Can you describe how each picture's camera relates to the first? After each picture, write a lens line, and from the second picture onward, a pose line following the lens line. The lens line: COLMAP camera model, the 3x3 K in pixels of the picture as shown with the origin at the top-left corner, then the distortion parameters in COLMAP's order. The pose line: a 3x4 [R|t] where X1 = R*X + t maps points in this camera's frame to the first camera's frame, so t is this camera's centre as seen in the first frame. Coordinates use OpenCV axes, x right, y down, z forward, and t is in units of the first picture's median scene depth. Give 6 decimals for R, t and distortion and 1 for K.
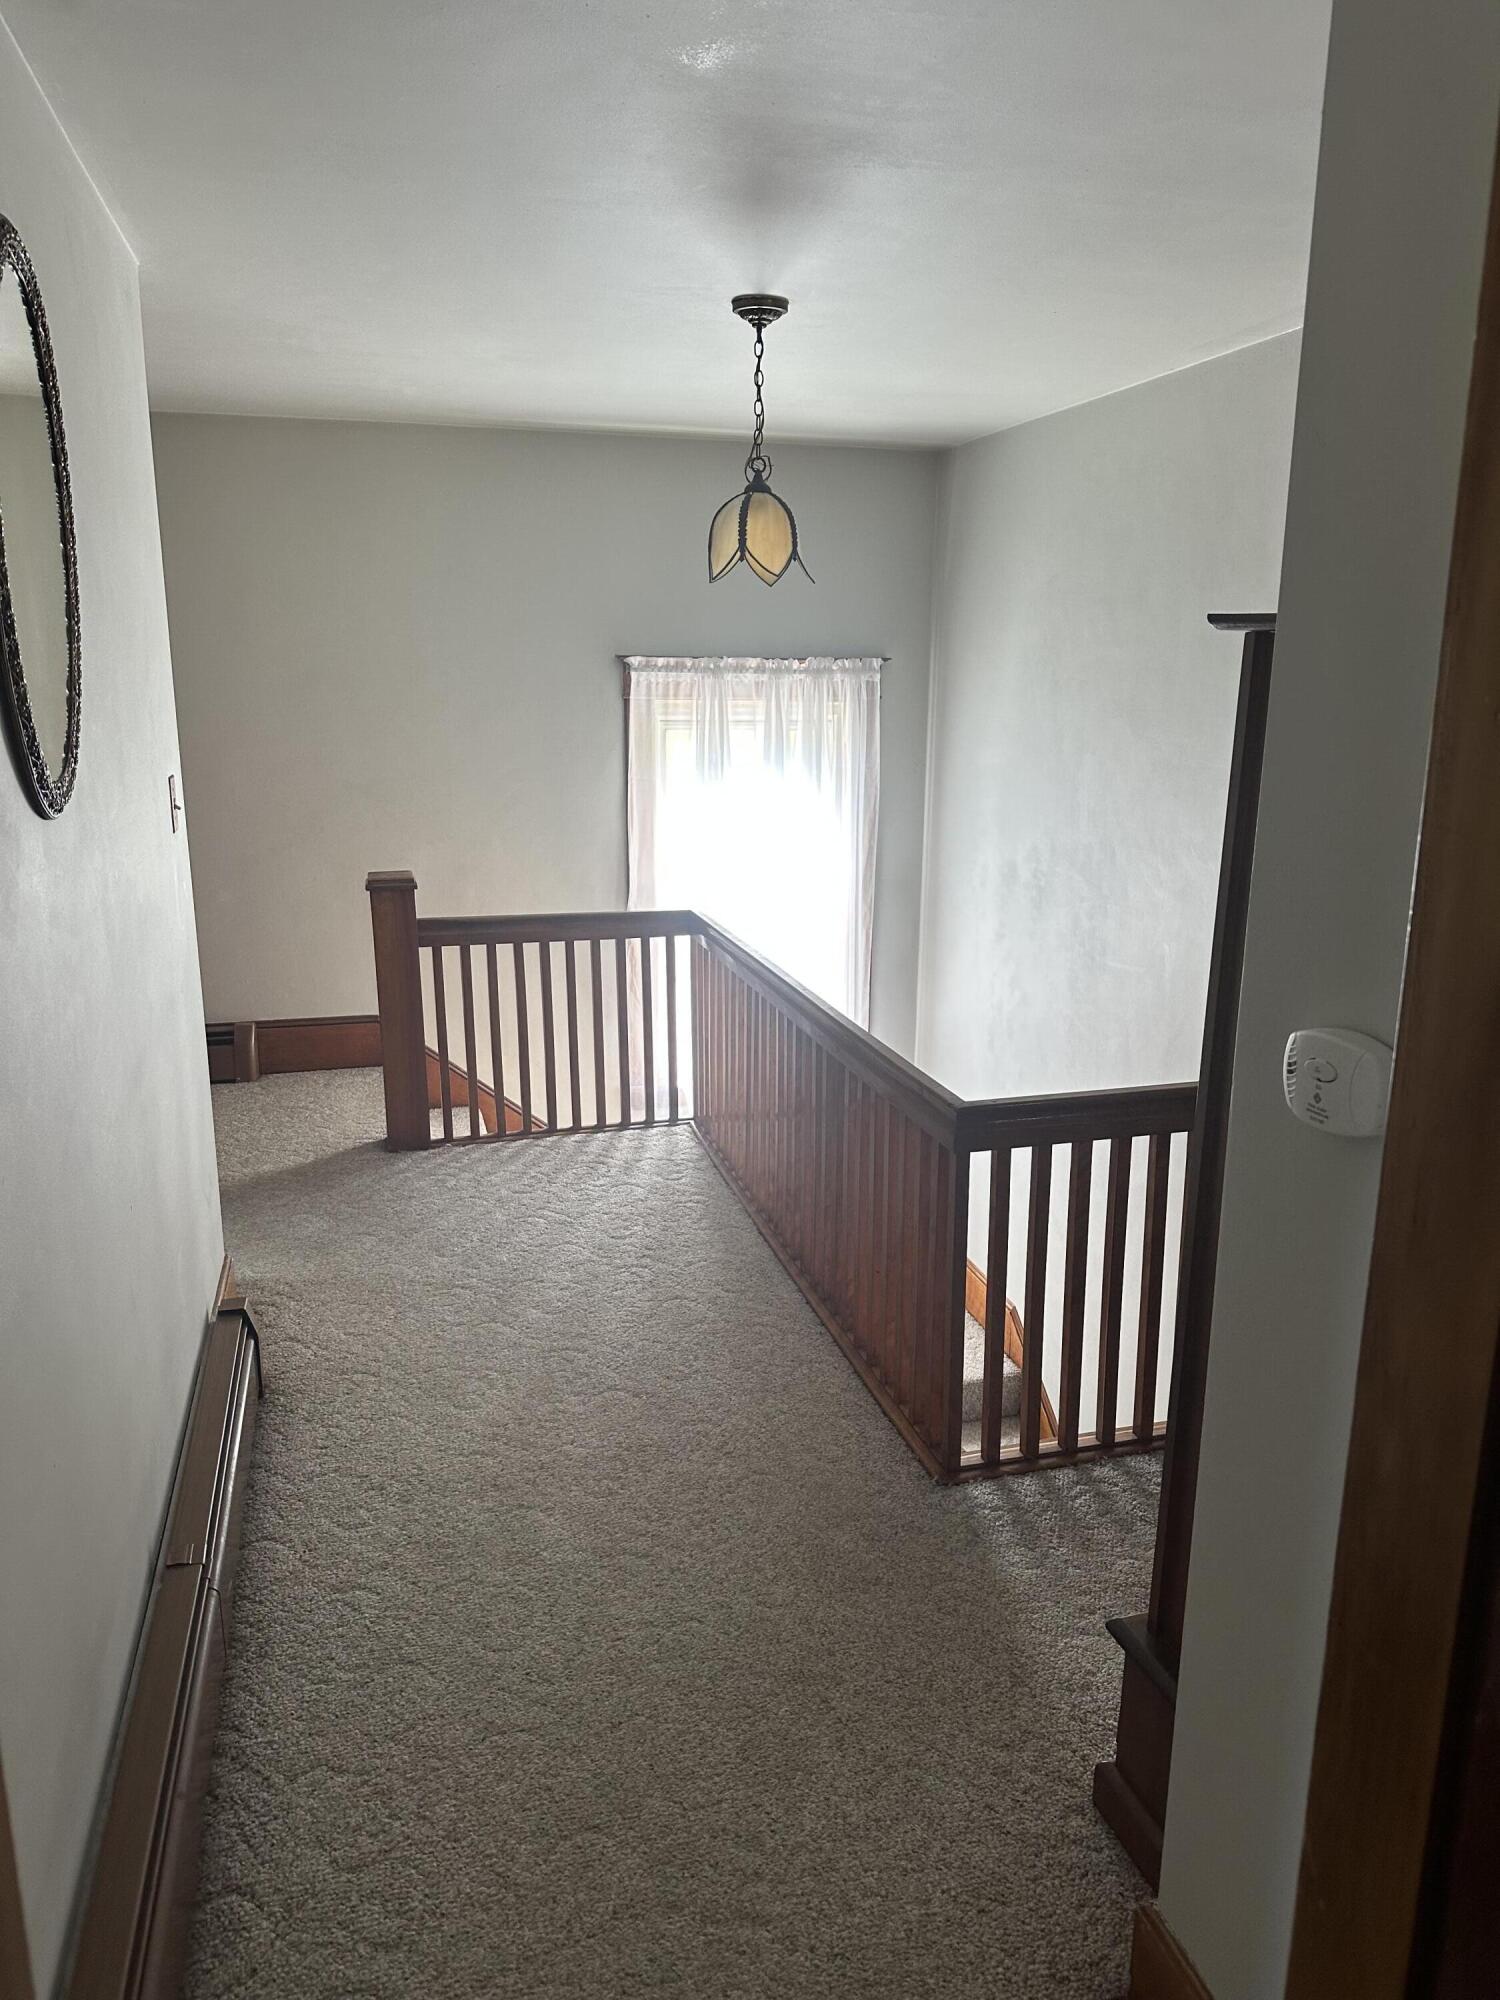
lens RADIAL K [[1420.2, 0, 737.6], [0, 1420.2, 1024.7], [0, 0, 1]] dist [-0.042973, 0.009884]
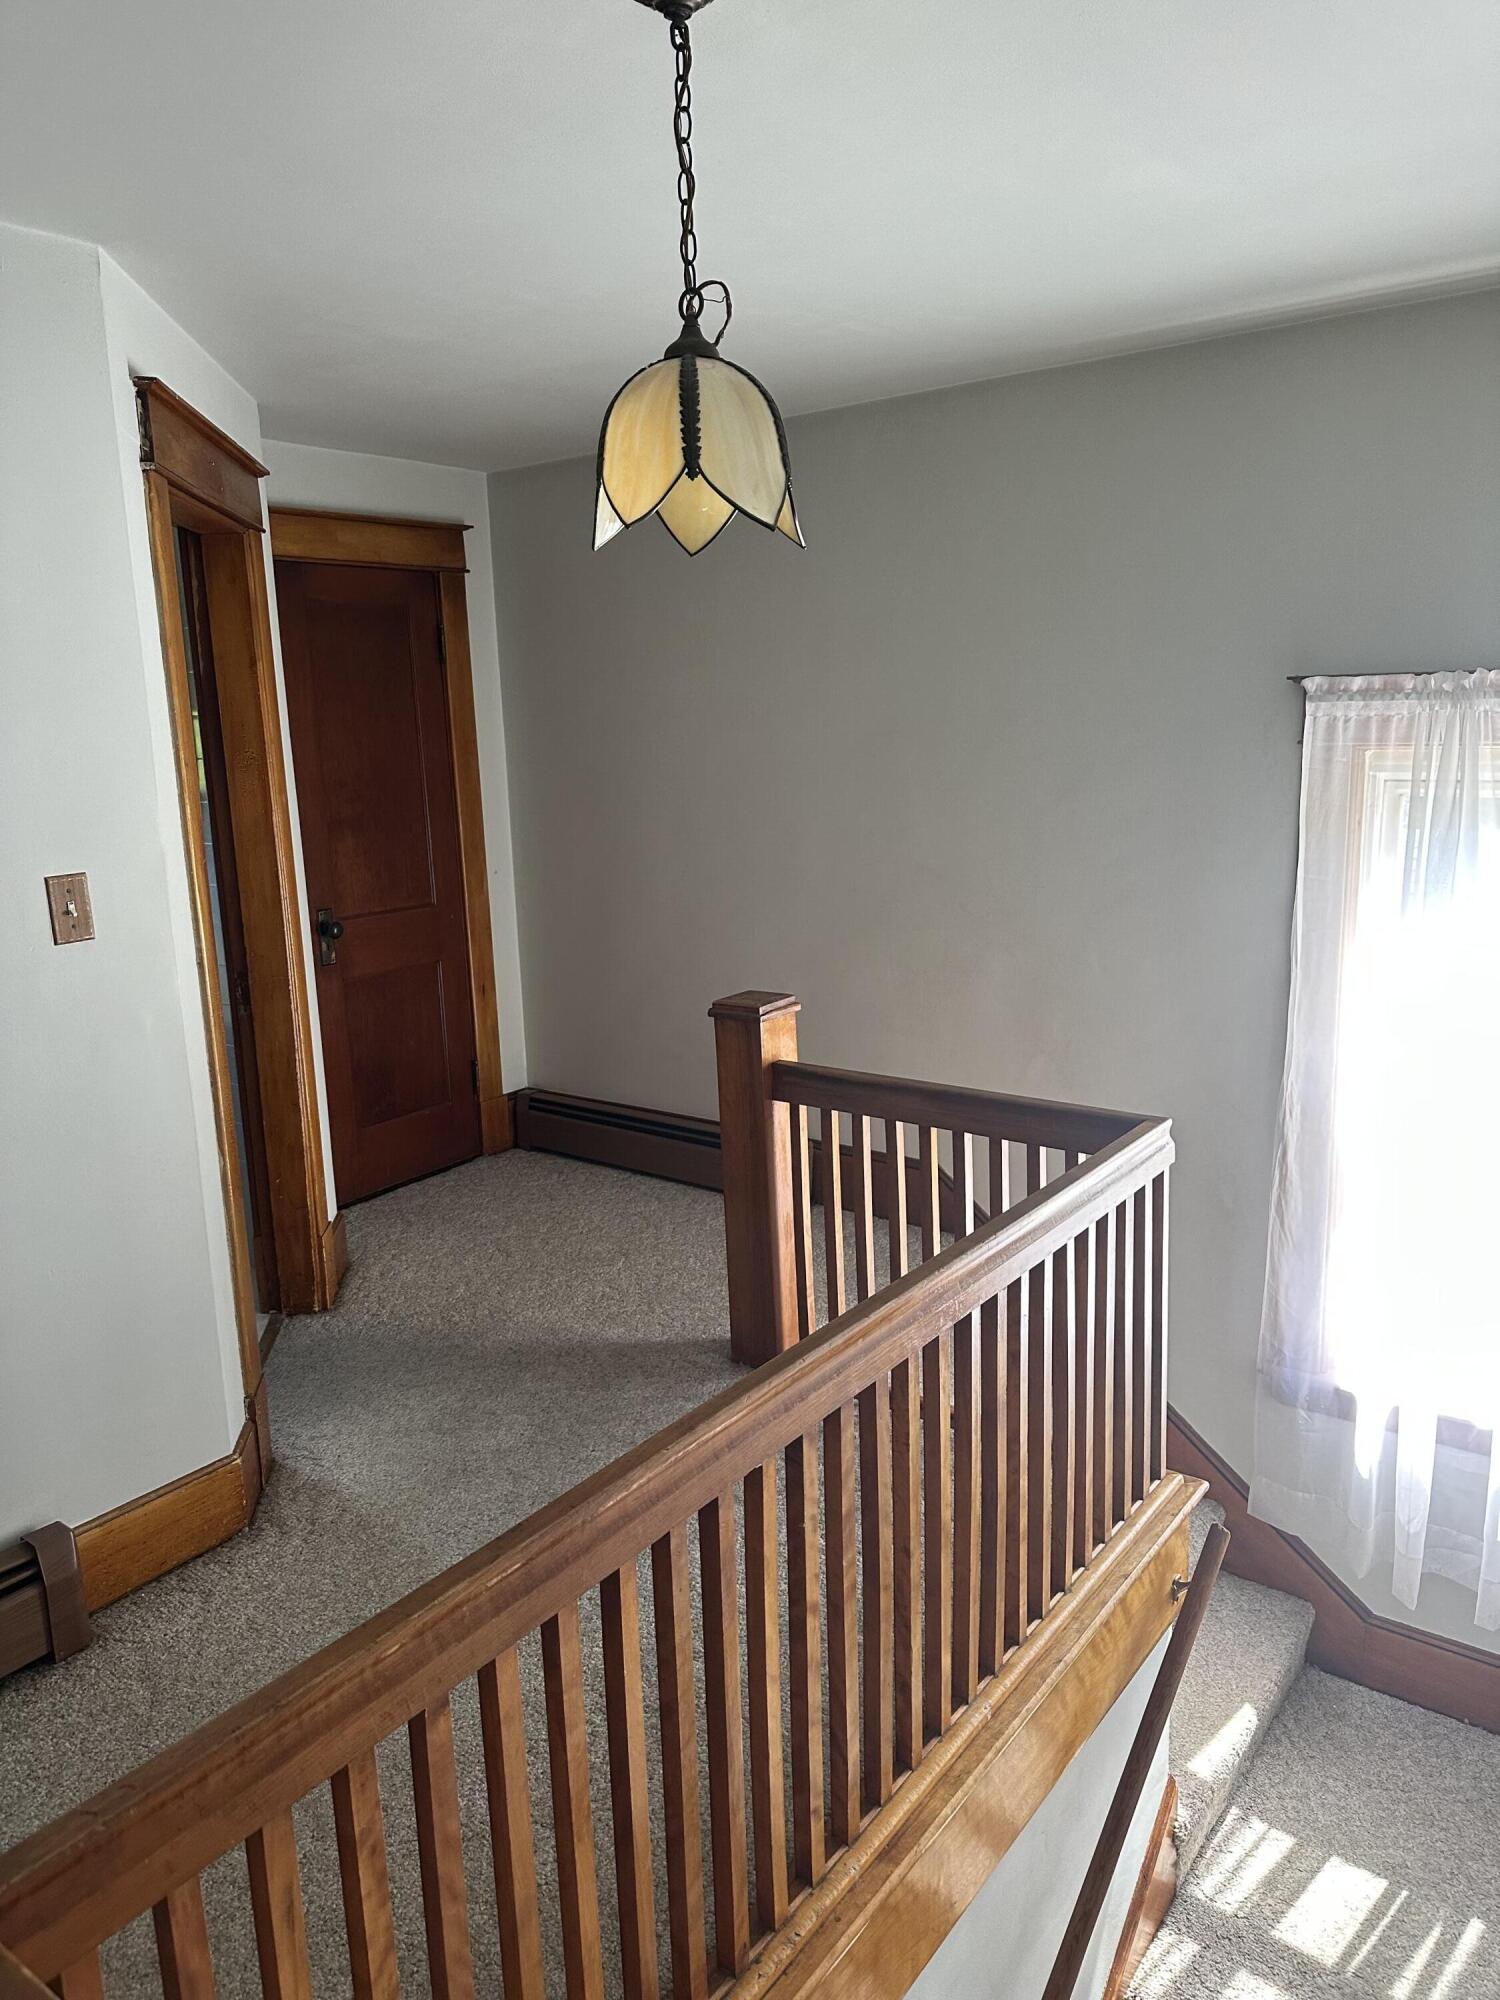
lens RADIAL K [[1420.2, 0, 737.6], [0, 1420.2, 1024.7], [0, 0, 1]] dist [-0.042973, 0.009884]
pose [[0.619625, 0.132852, -0.773573, 0.263341], [-0.150632, 0.987379, 0.048915, -0.102923], [0.770308, 0.086216, 0.631816, 0.432619]]
